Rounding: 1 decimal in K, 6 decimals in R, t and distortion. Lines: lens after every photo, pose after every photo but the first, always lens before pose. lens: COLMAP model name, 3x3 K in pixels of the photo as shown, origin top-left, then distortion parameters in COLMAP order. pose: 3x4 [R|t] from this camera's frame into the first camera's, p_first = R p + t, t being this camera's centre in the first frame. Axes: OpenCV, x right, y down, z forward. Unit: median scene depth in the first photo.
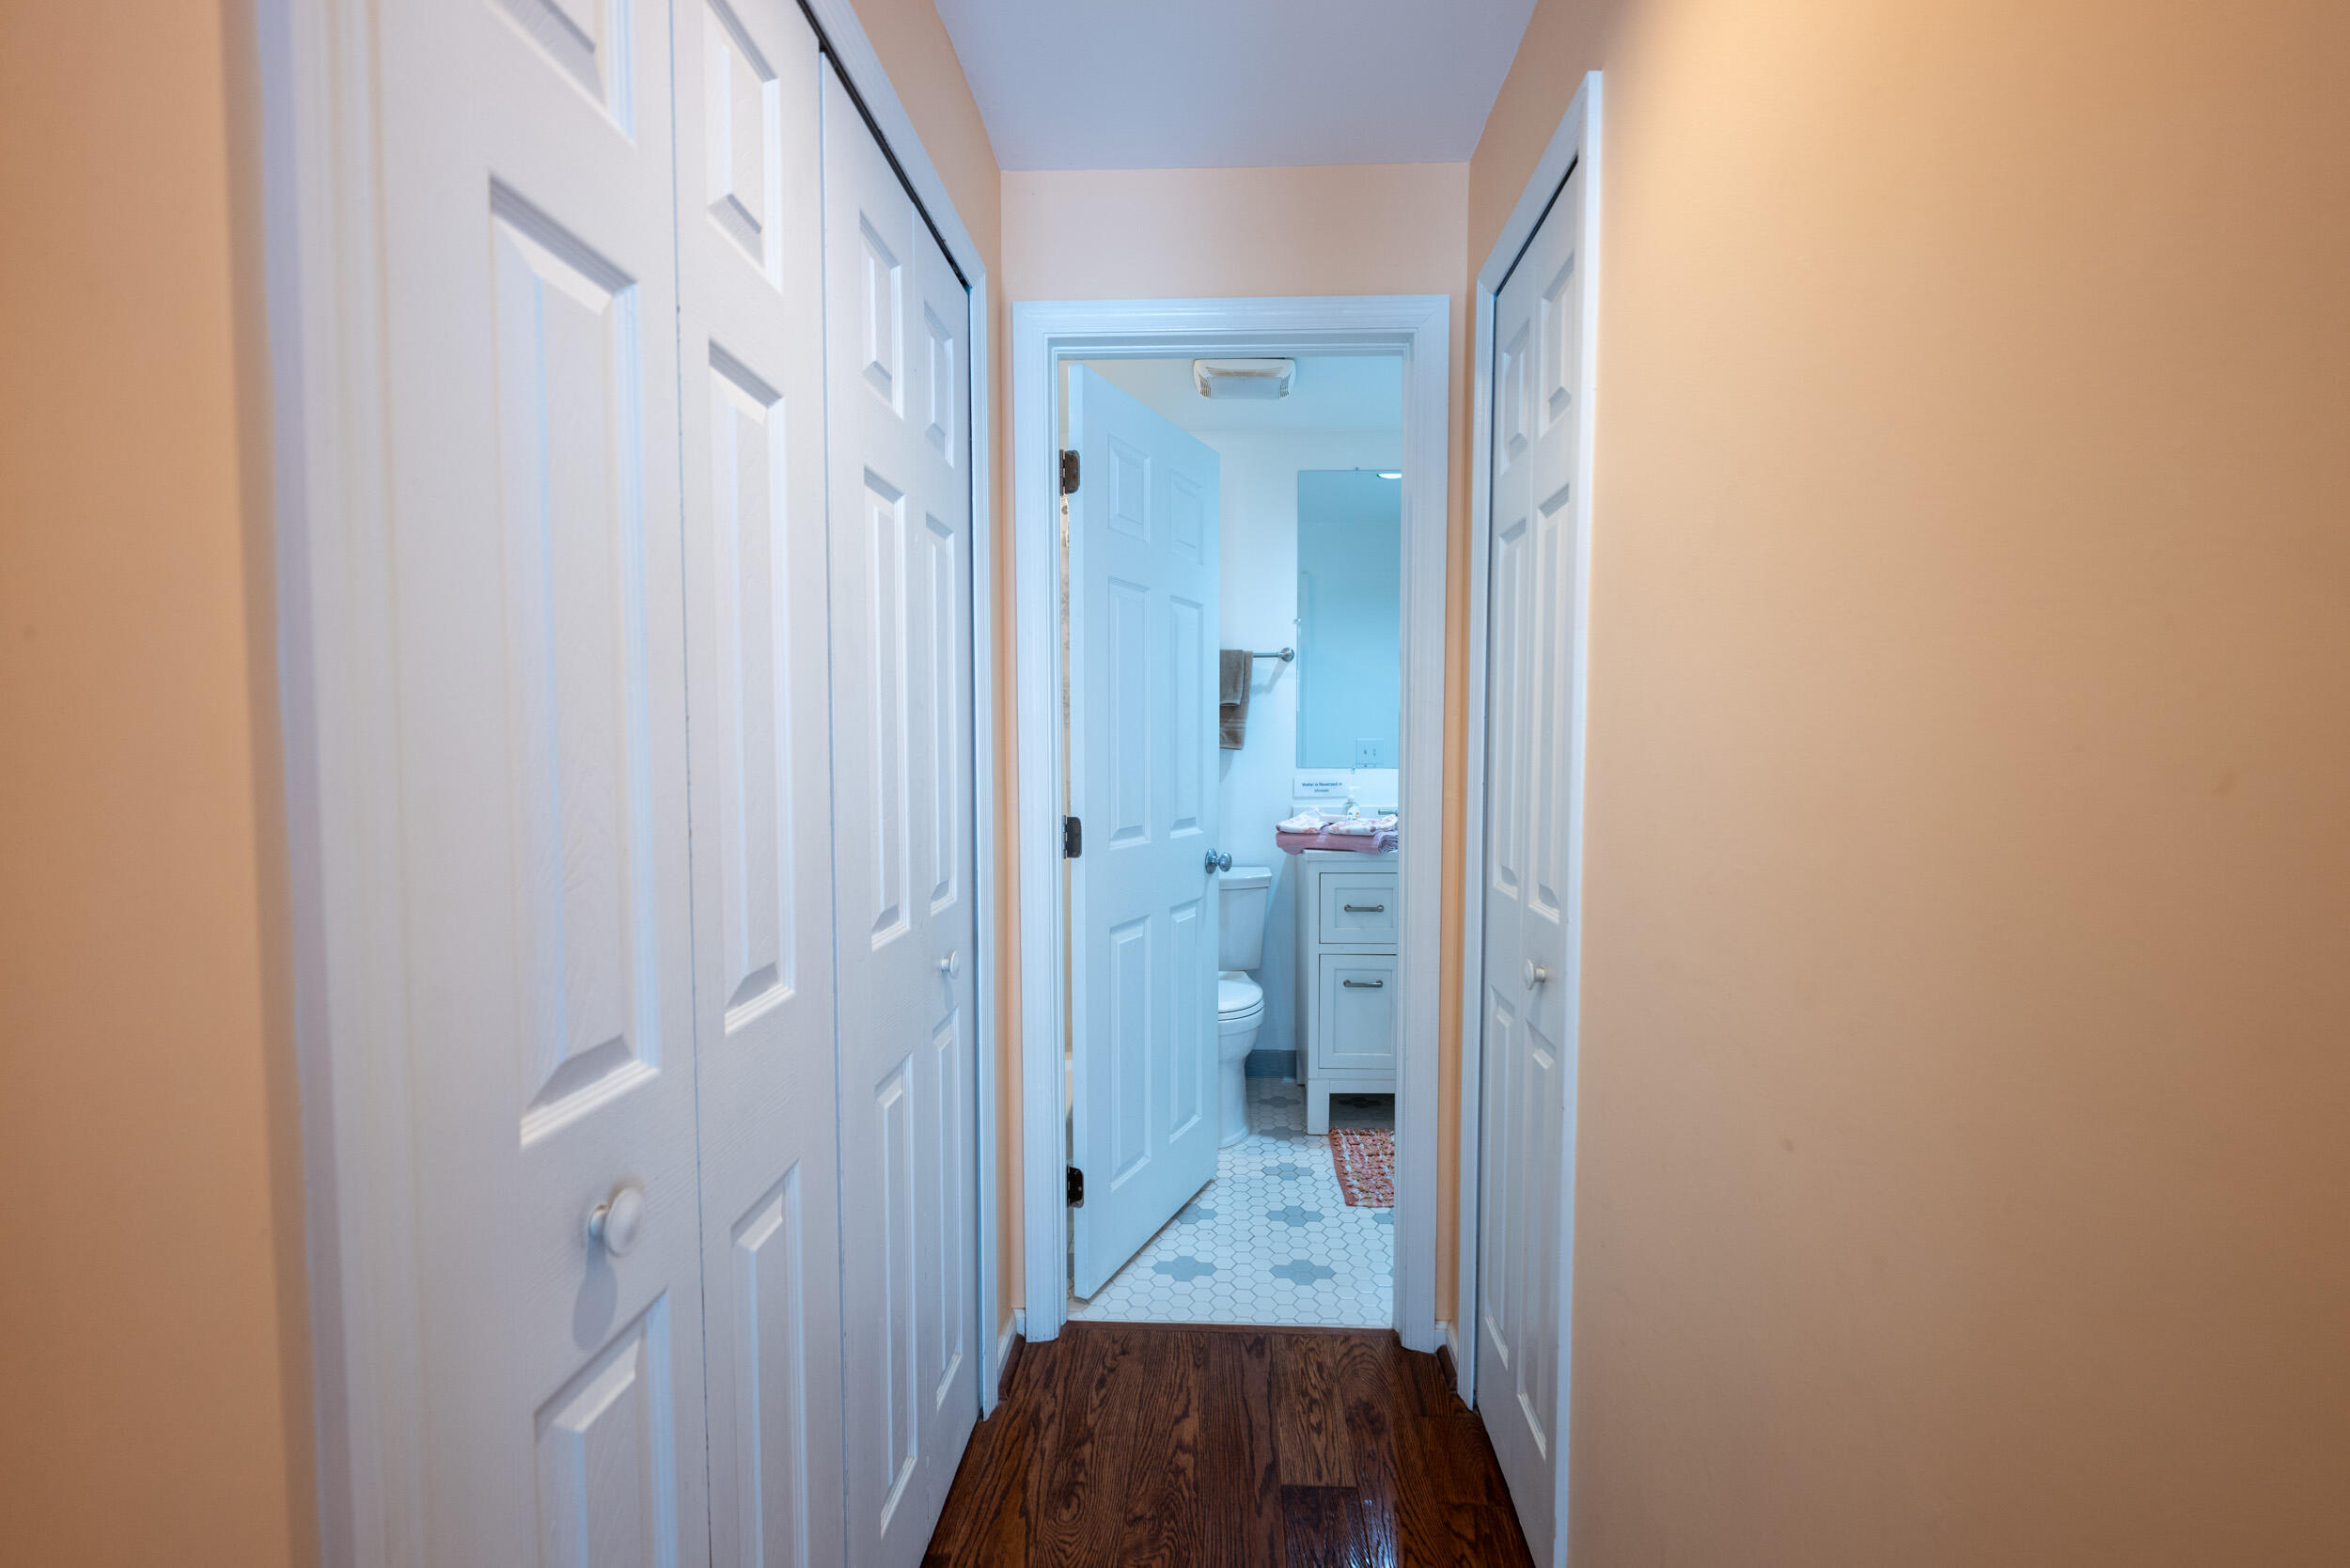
lens RADIAL K [[949.8, 0, 1164.5], [0, 949.8, 799.6], [0, 0, 1]] dist [-0.002593, 0.001148]
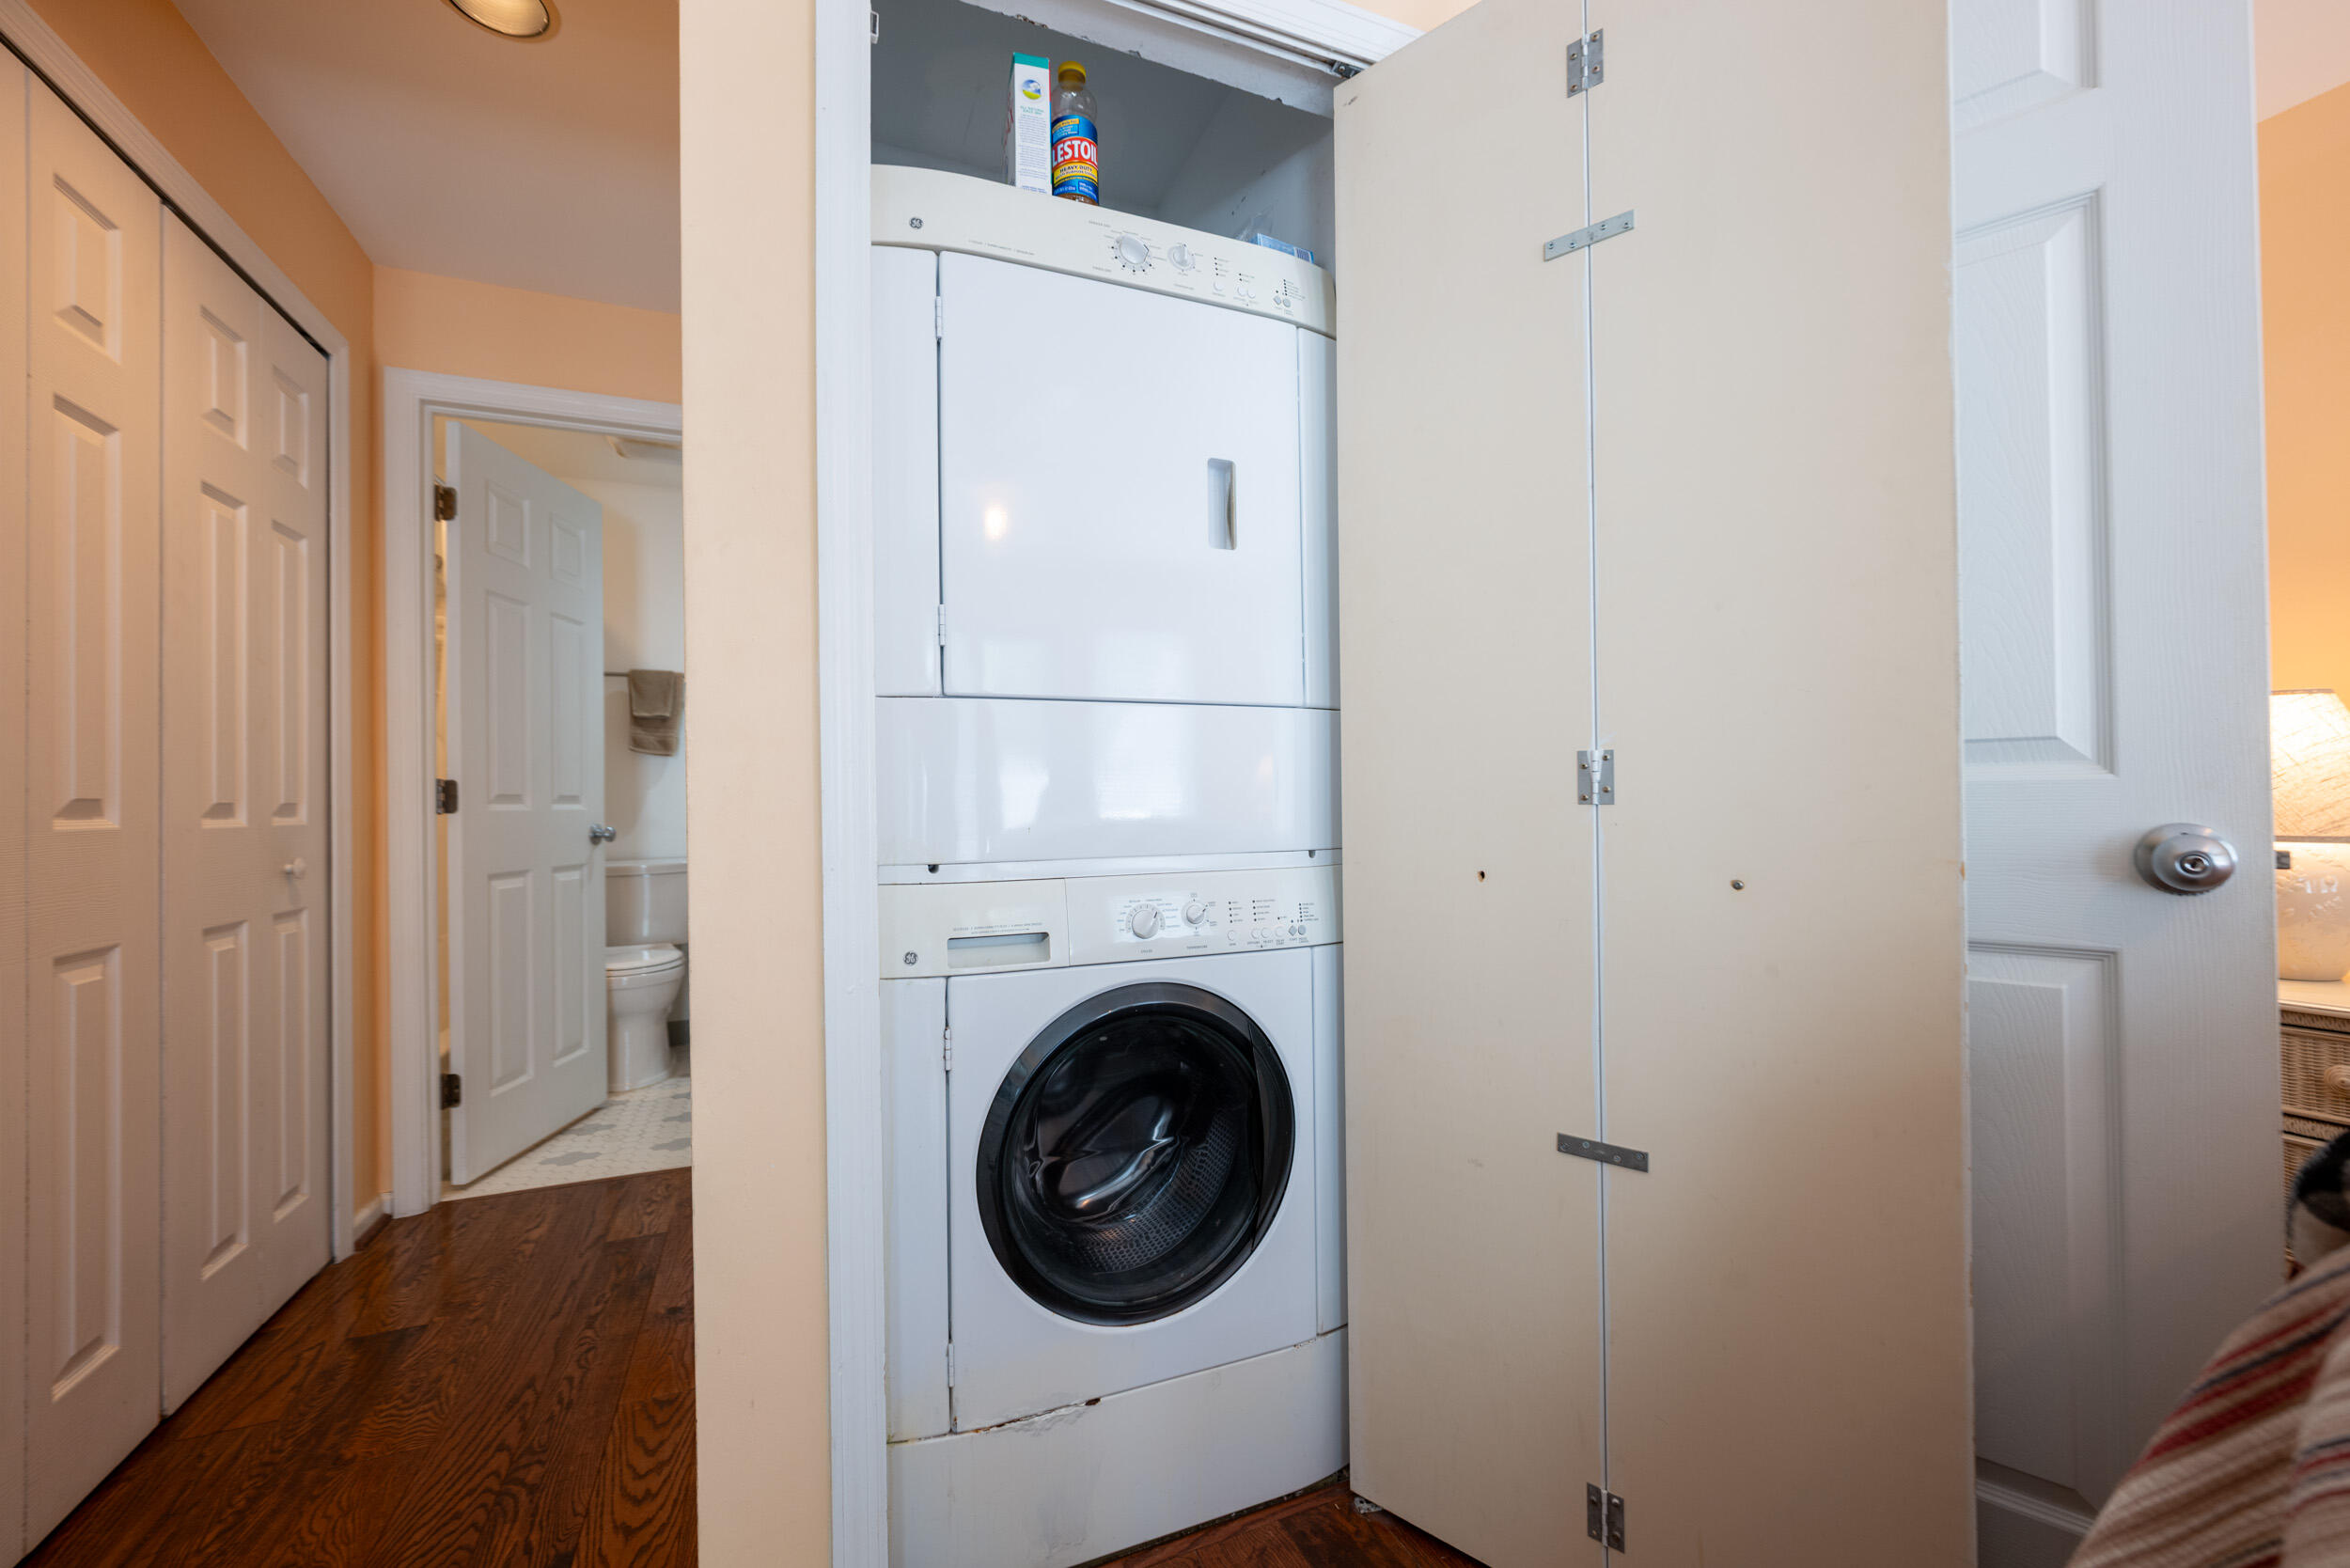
lens RADIAL K [[949.8, 0, 1178.0], [0, 949.8, 789.0], [0, 0, 1]] dist [-0.002593, 0.001148]
pose [[0.900512, -0.014027, 0.434605, 0.227966], [0.049204, 0.996347, -0.069795, 0.168693], [-0.432038, 0.084235, 0.897913, -0.523359]]
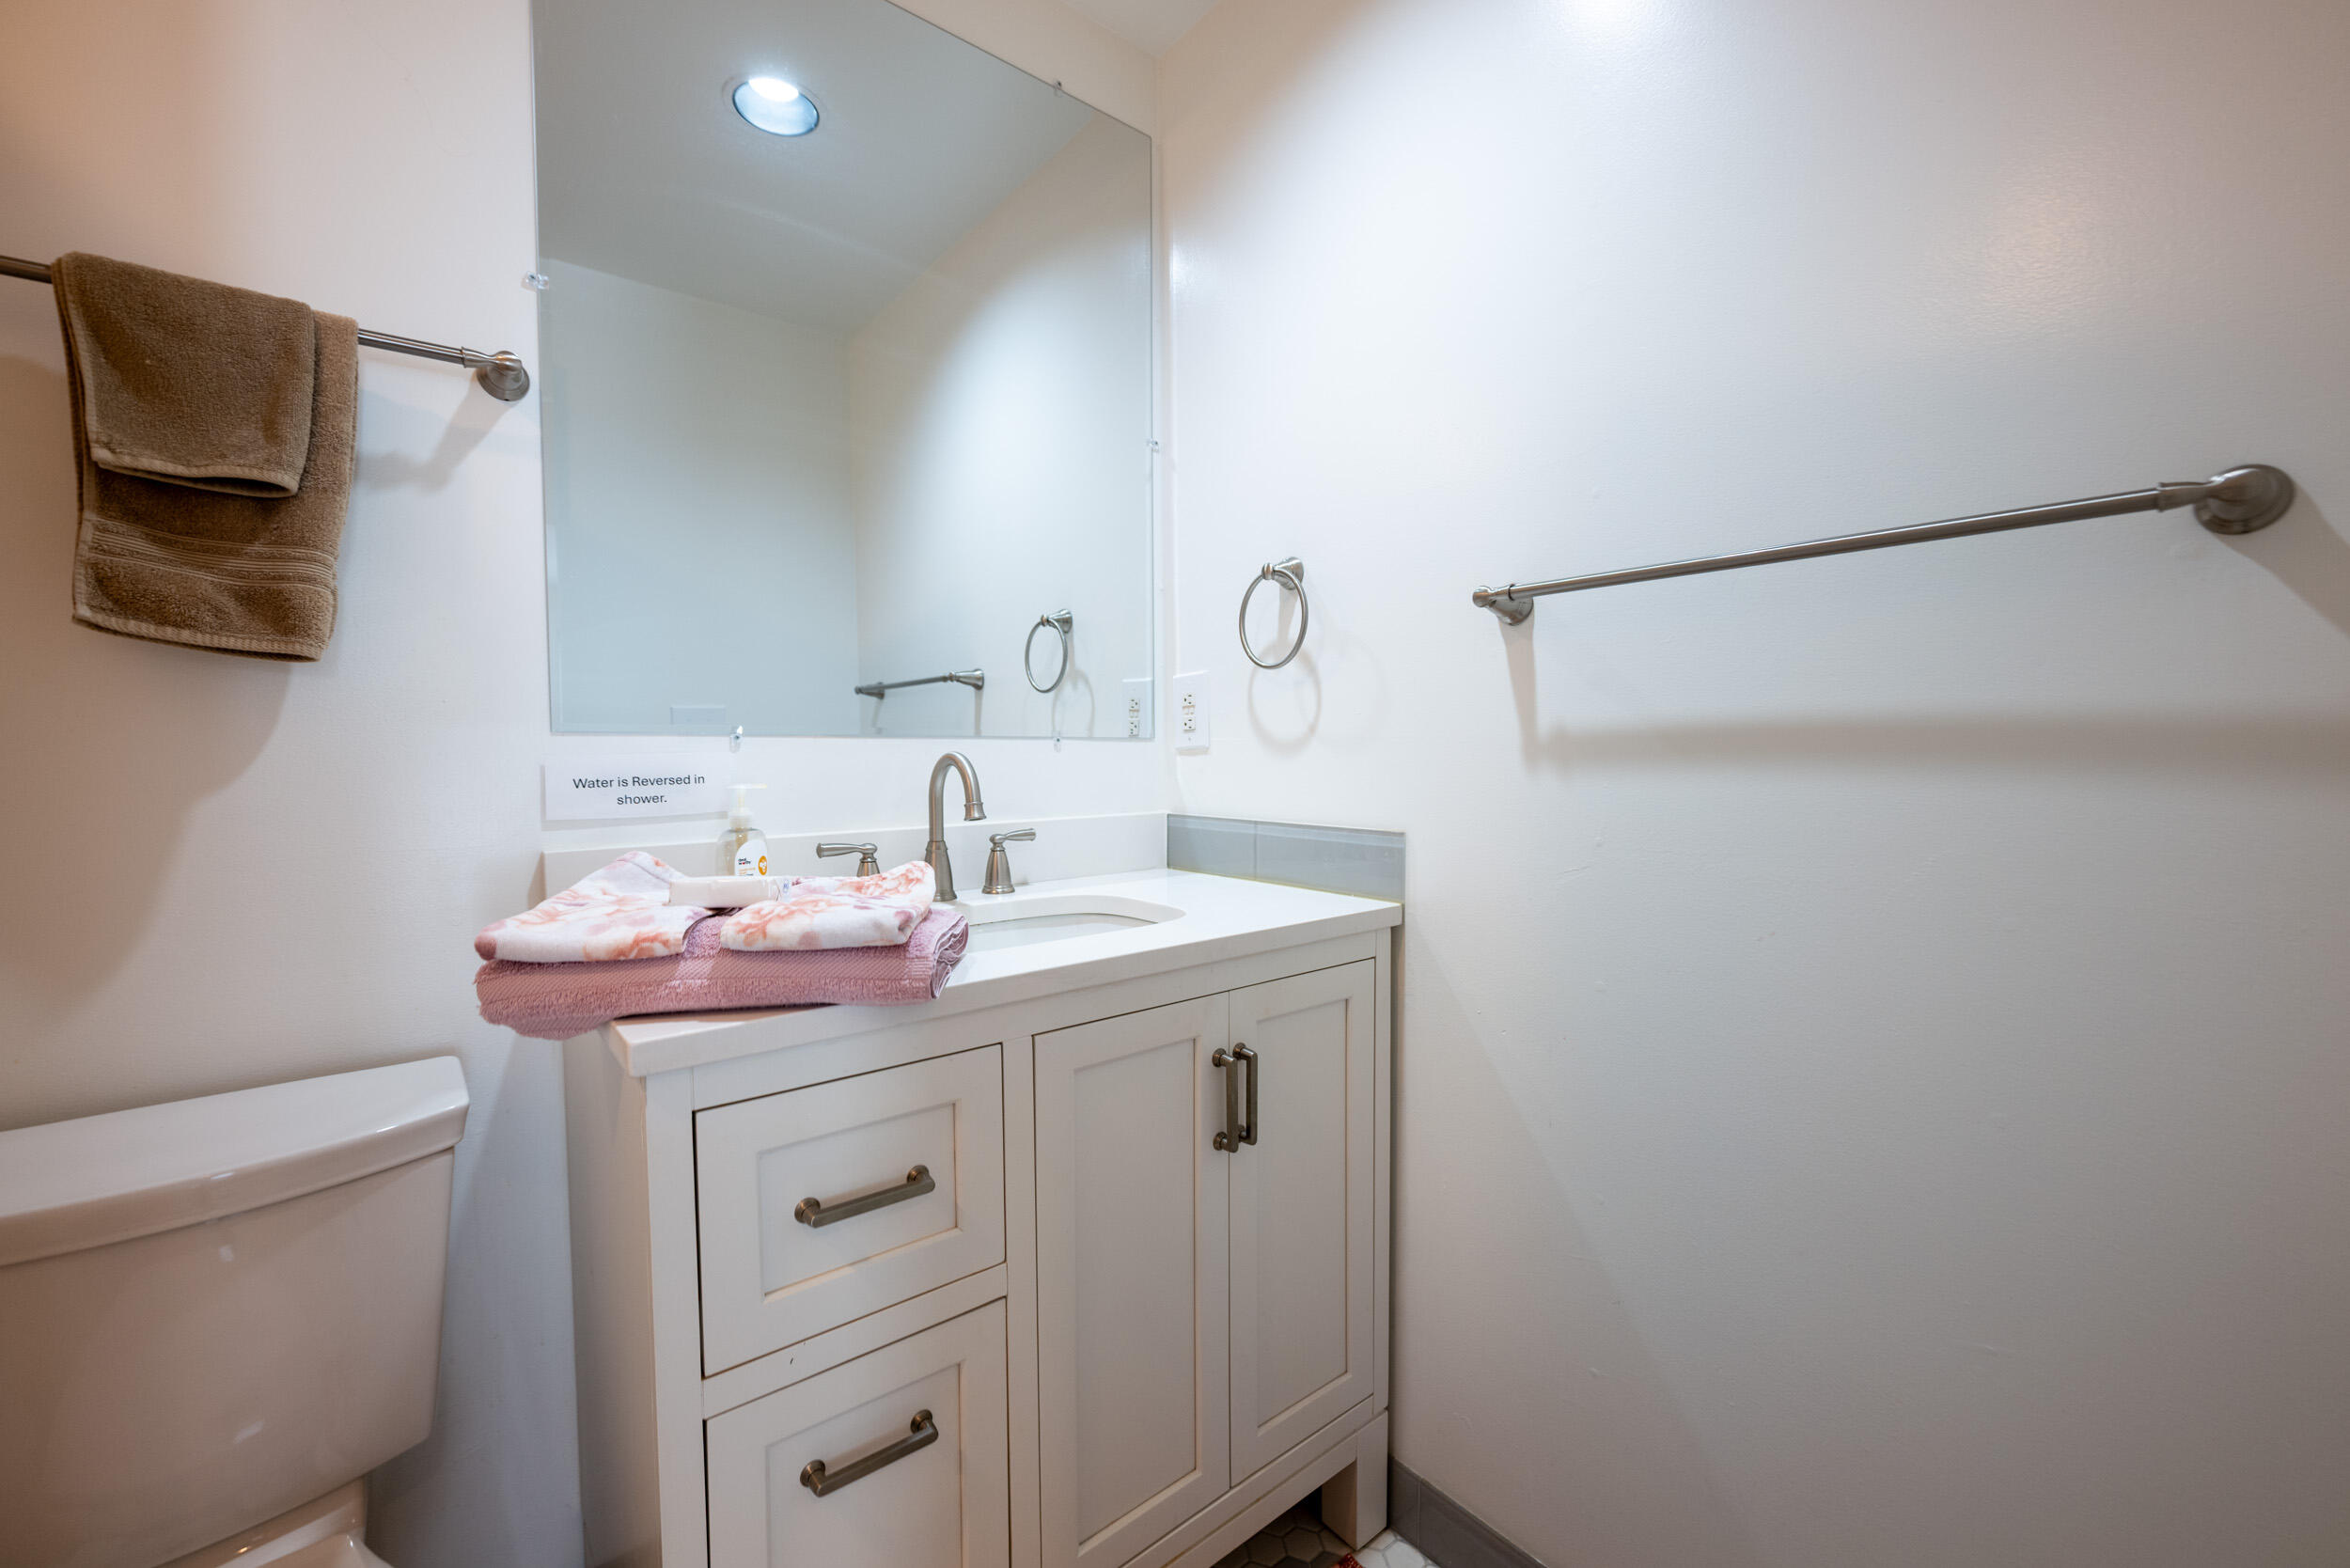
lens RADIAL K [[949.8, 0, 1187.0], [0, 949.8, 796.5], [0, 0, 1]] dist [-0.002593, 0.001148]
pose [[0.733068, -0.030784, 0.679458, 0.134461], [0.044137, 0.999023, -0.002356, -0.001684], [-0.678721, 0.031716, 0.733711, 1.073722]]
